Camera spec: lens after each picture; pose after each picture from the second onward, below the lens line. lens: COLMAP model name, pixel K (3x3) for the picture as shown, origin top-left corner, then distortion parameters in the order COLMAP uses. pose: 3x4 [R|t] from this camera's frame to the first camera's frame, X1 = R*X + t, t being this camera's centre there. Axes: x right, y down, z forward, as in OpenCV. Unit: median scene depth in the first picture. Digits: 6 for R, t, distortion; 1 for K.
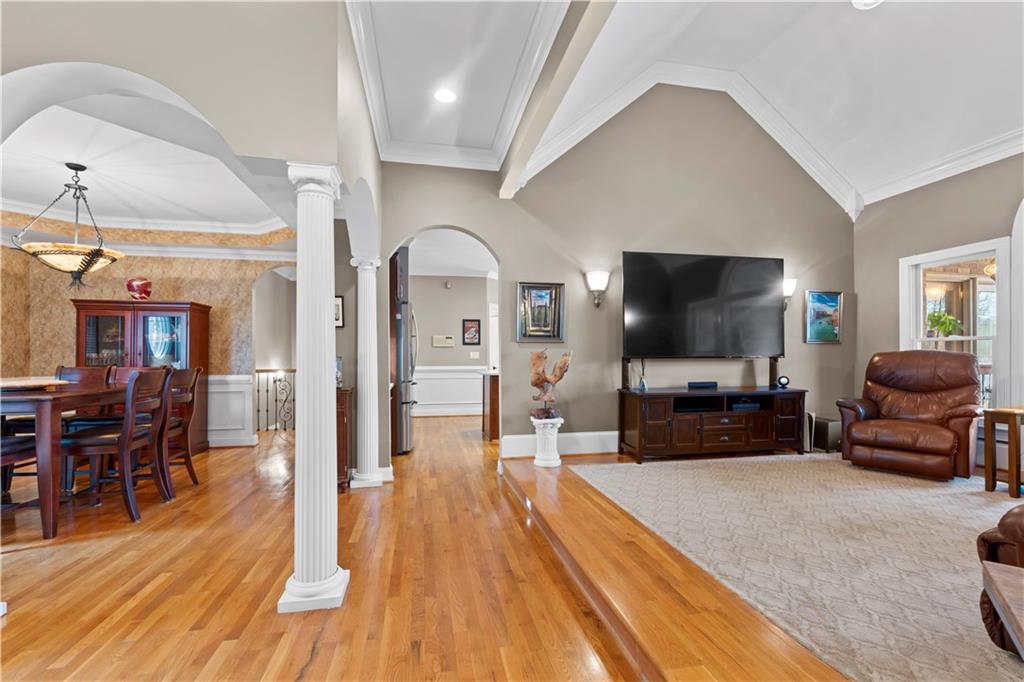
lens RADIAL K [[452.6, 0, 516.7], [0, 452.6, 348.2], [0, 0, 1]] dist [-0.004146, 0.001614]
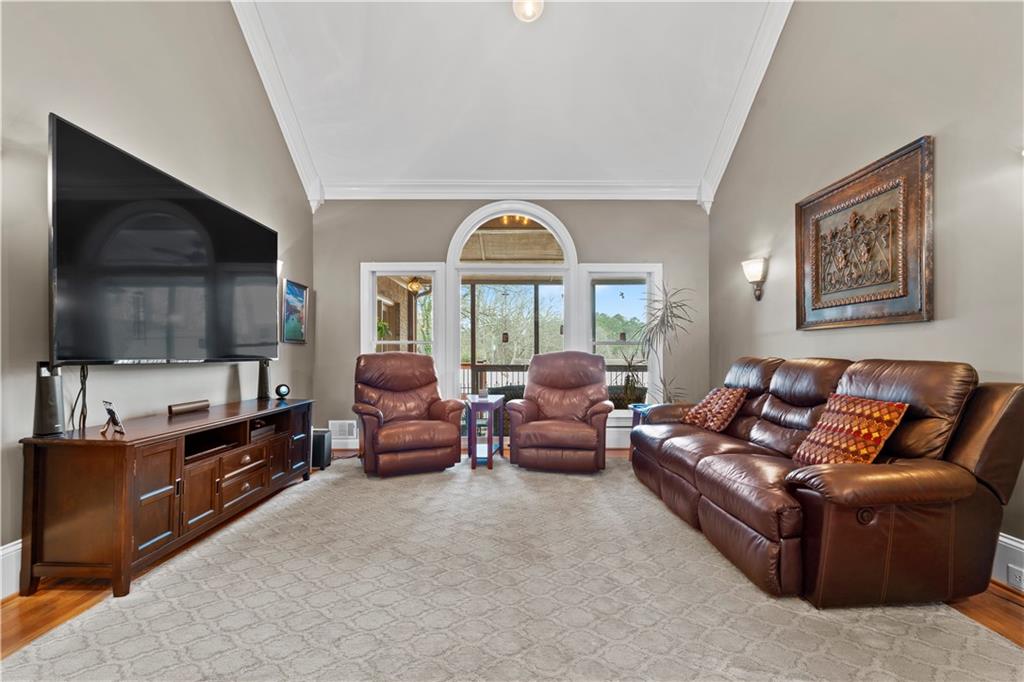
lens RADIAL K [[452.6, 0, 503.2], [0, 452.6, 352.7], [0, 0, 1]] dist [-0.004146, 0.001614]
pose [[0.206462, 0.006727, 0.978432, -0.098676], [-0.012558, 0.999912, -0.004224, 0.007360], [-0.978374, -0.011415, 0.206528, 0.524684]]
